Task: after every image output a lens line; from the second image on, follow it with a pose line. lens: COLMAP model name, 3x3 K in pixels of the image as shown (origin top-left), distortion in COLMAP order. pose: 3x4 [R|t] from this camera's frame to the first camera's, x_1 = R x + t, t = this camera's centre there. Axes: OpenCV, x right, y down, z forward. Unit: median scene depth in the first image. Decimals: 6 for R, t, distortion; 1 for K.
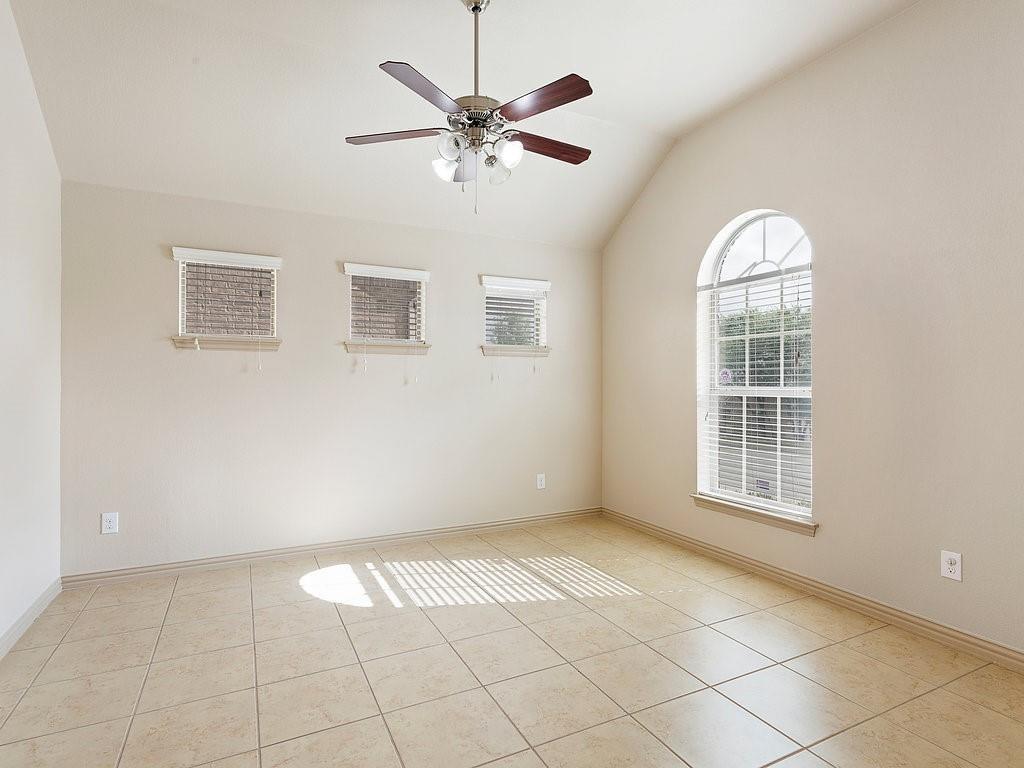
lens RADIAL K [[541.3, 0, 510.6], [0, 541.3, 379.8], [0, 0, 1]] dist [0.004807, 0.000796]
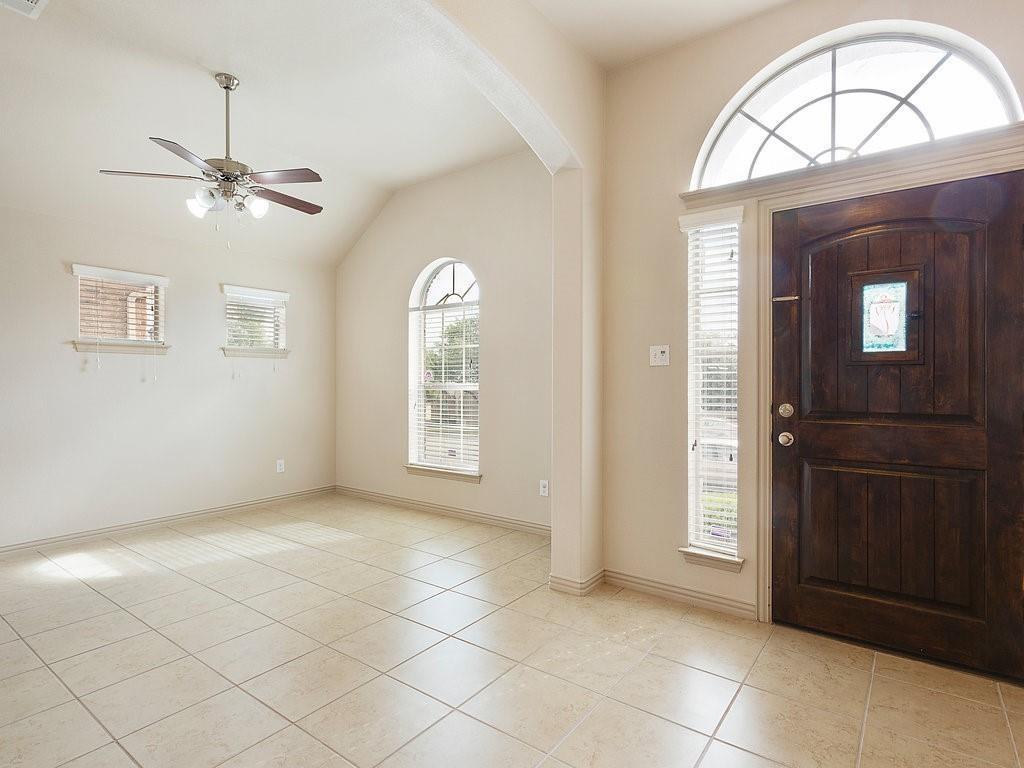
lens RADIAL K [[541.3, 0, 510.6], [0, 541.3, 379.8], [0, 0, 1]] dist [0.004807, 0.000796]
pose [[0.893593, -0.000476, 0.448878, -0.030923], [-0.002500, 0.999979, 0.006038, -0.005388], [-0.448871, -0.006518, 0.893573, -0.326513]]
